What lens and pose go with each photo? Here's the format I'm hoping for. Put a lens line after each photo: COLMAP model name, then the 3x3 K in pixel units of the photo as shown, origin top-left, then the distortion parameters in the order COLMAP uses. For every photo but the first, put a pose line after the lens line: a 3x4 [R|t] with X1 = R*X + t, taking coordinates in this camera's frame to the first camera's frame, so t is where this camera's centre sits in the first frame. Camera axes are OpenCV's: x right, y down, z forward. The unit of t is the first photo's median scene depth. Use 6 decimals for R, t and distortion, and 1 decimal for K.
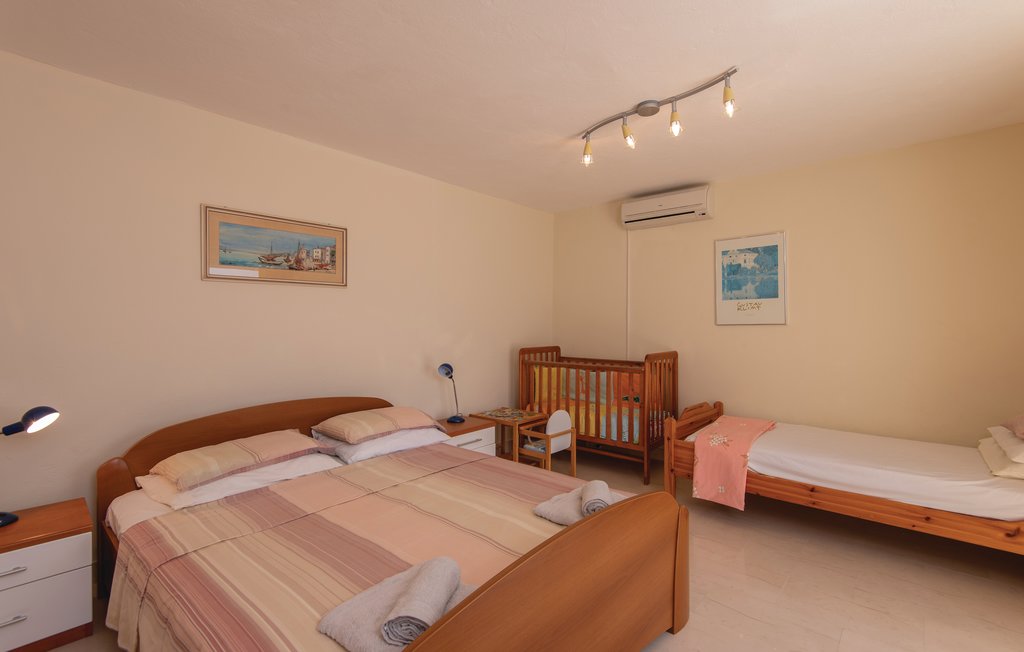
lens RADIAL K [[468.2, 0, 512.0], [0, 468.2, 326.0], [0, 0, 1]] dist [0.044009, -0.020780]
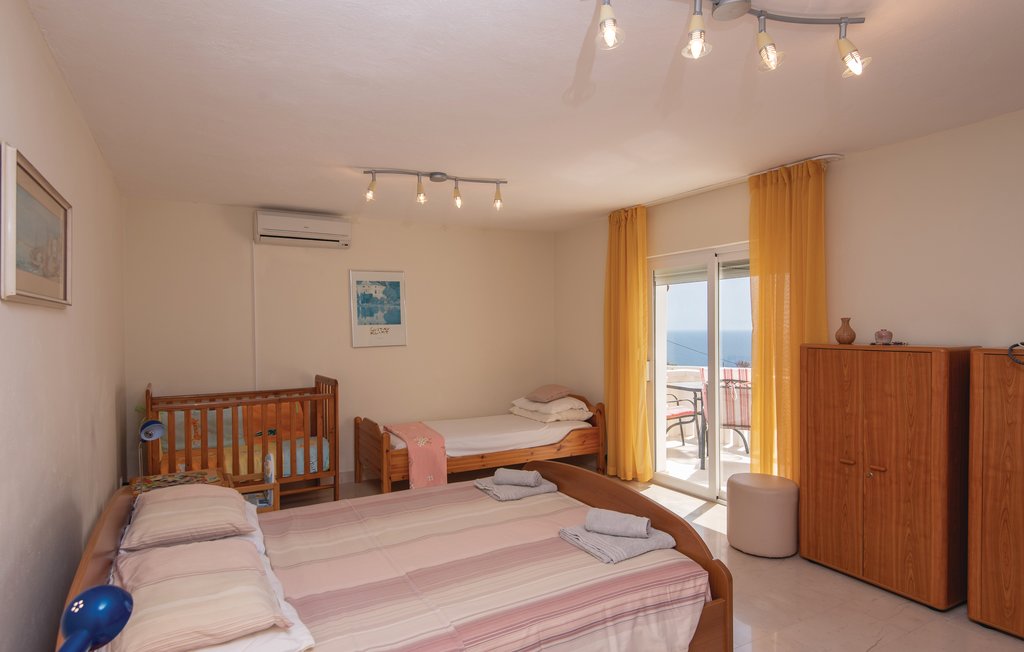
lens RADIAL K [[580.9, 0, 514.7], [0, 580.9, 342.0], [0, 0, 1]] dist [0.000750, 0.000219]
pose [[0.312006, -0.028073, 0.949665, -0.760121], [0.018145, 0.999557, 0.023587, -0.041995], [-0.949907, 0.009872, 0.312377, 0.234334]]
